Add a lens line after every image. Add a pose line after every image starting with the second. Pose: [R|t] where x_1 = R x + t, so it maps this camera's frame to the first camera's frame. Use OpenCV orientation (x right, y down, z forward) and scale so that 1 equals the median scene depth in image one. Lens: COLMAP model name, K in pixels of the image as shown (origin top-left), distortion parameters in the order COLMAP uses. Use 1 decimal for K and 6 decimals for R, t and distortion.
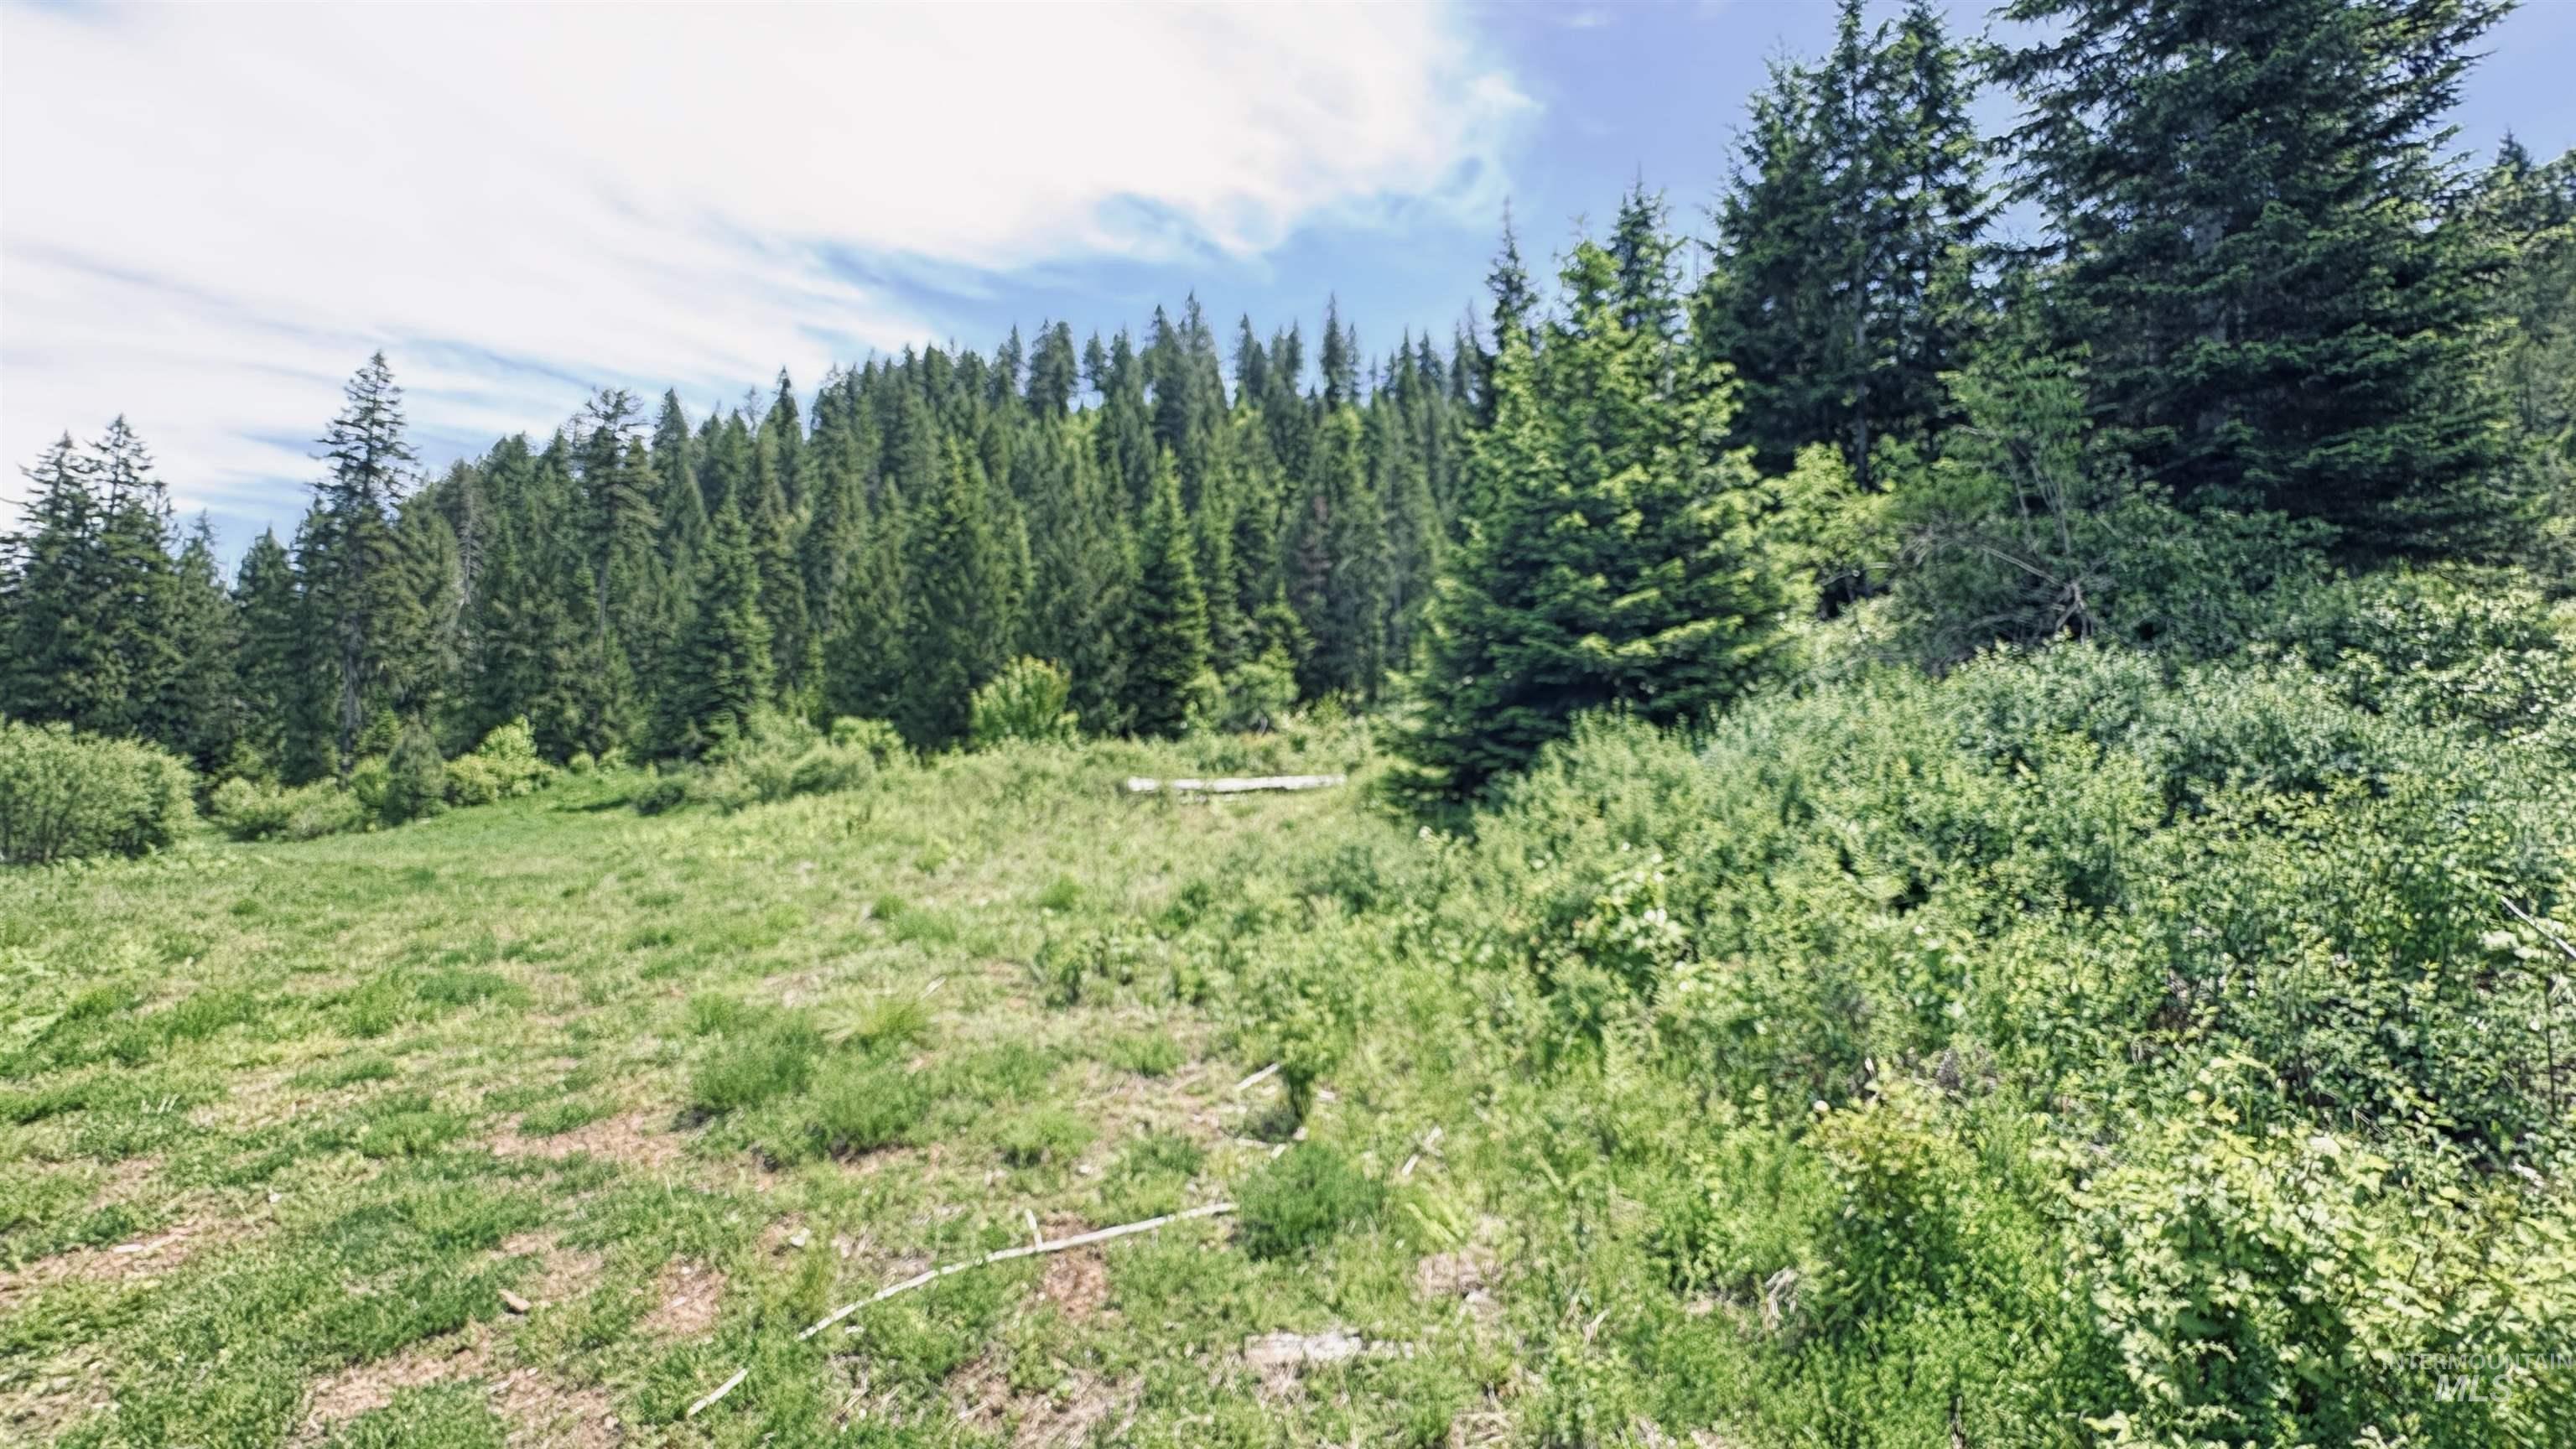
lens RADIAL K [[1025.9, 0, 1272.1], [0, 1025.9, 726.5], [0, 0, 1]] dist [-0.005215, 0.000064]
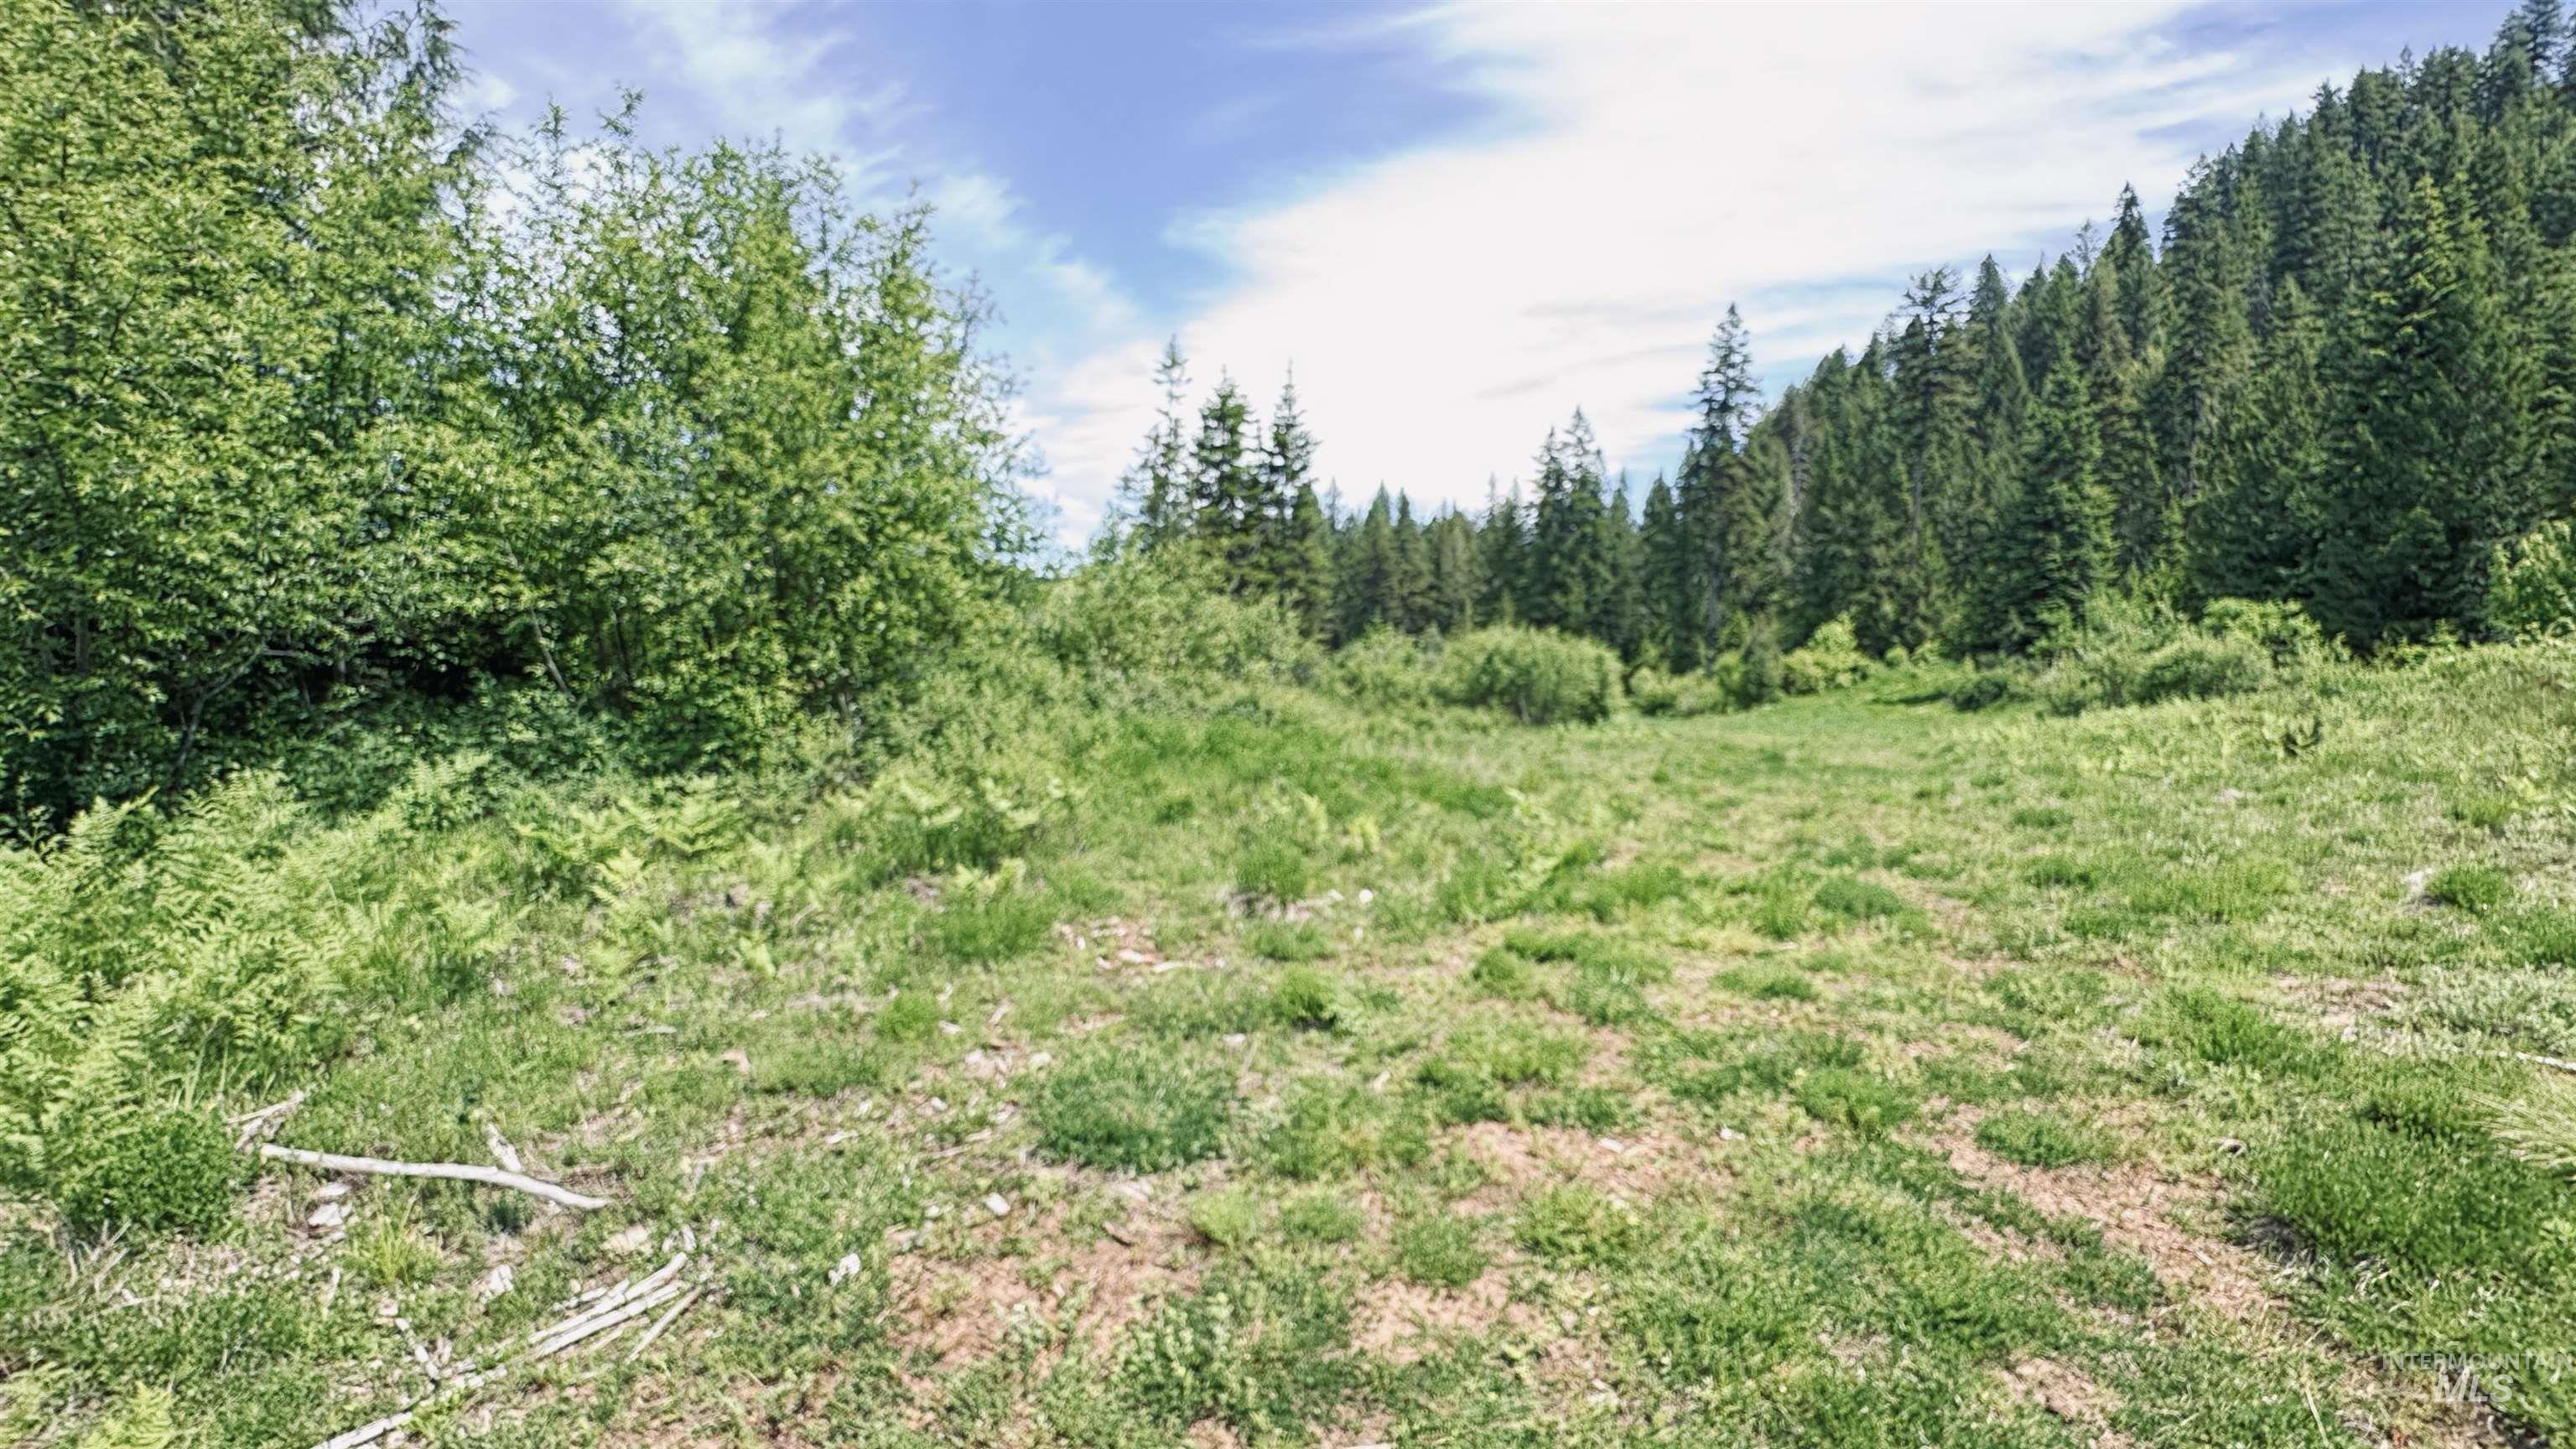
lens RADIAL K [[1025.9, 0, 1300.2], [0, 1025.9, 720.0], [0, 0, 1]] dist [-0.005215, 0.000064]
pose [[0.442421, 0.056776, -0.895008, -0.045008], [0.029365, 0.996542, 0.077733, 0.002742], [0.896326, -0.060672, 0.439224, 0.036699]]
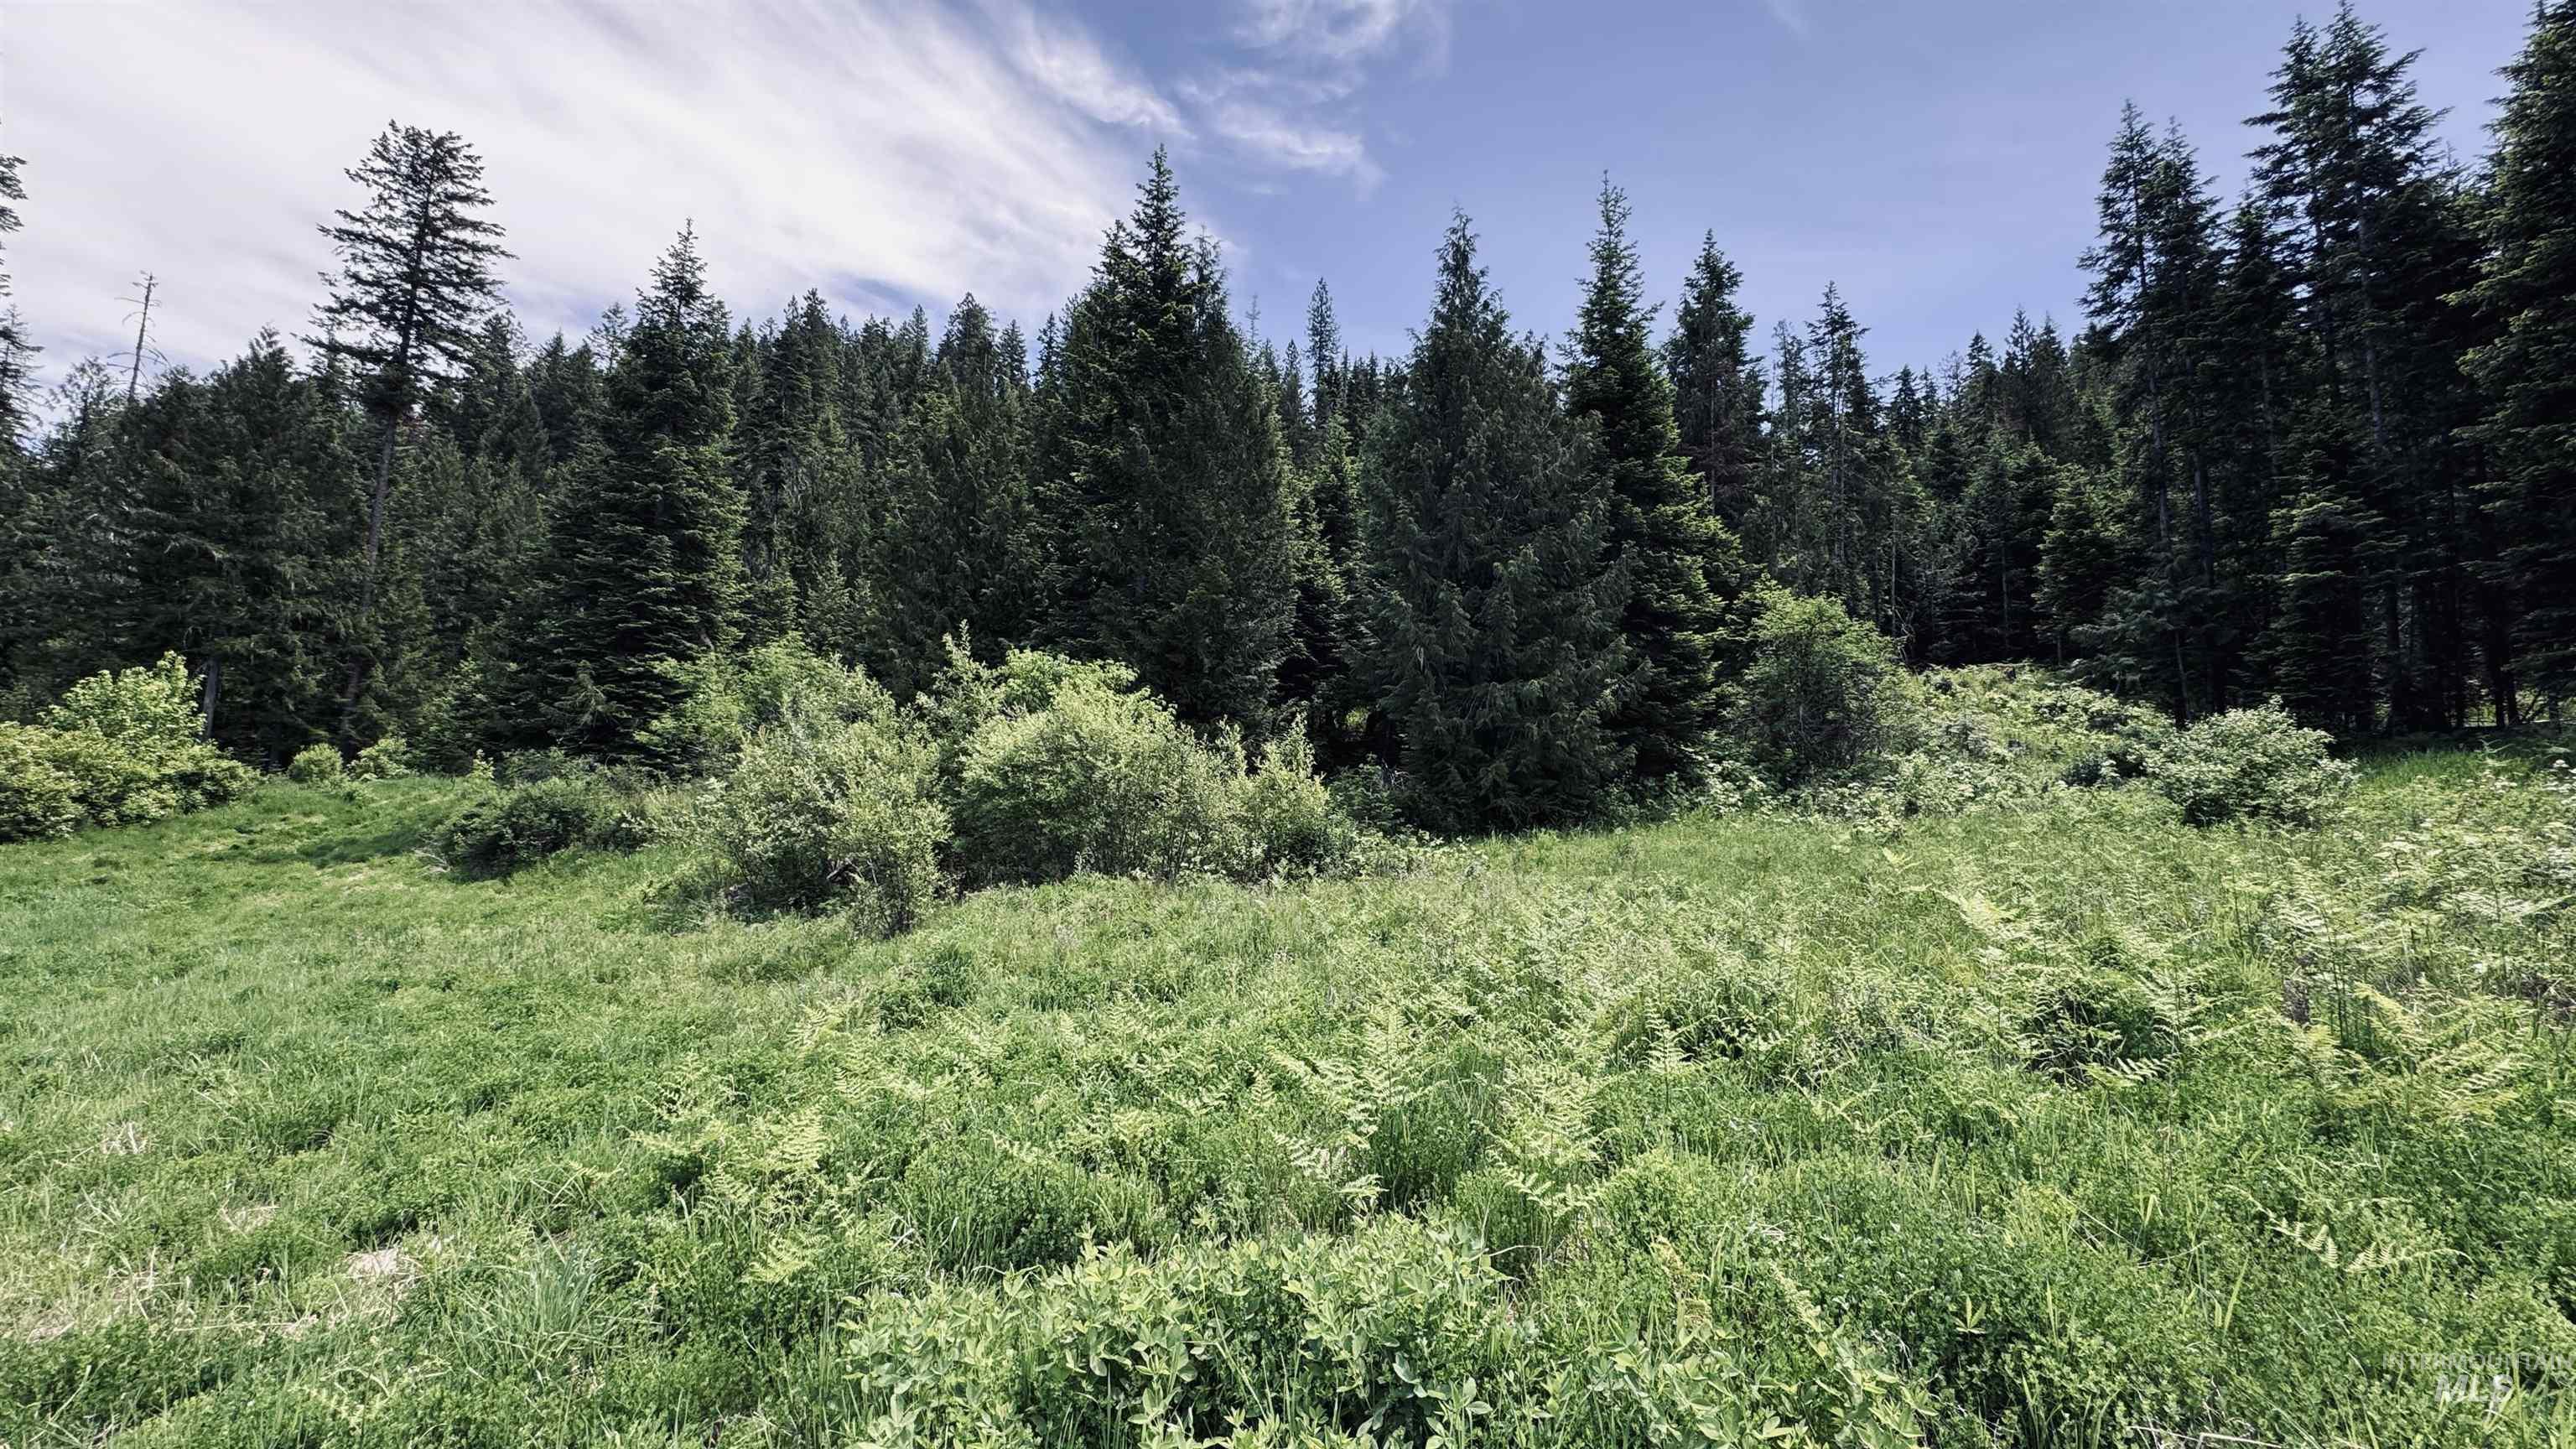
lens RADIAL K [[1025.9, 0, 1284.2], [0, 1025.9, 720.8], [0, 0, 1]] dist [-0.005215, 0.000064]
pose [[0.987202, 0.042256, 0.153774, -0.555367], [-0.033548, 0.997706, -0.058794, 0.058804], [-0.155905, 0.052882, 0.986355, 0.847709]]
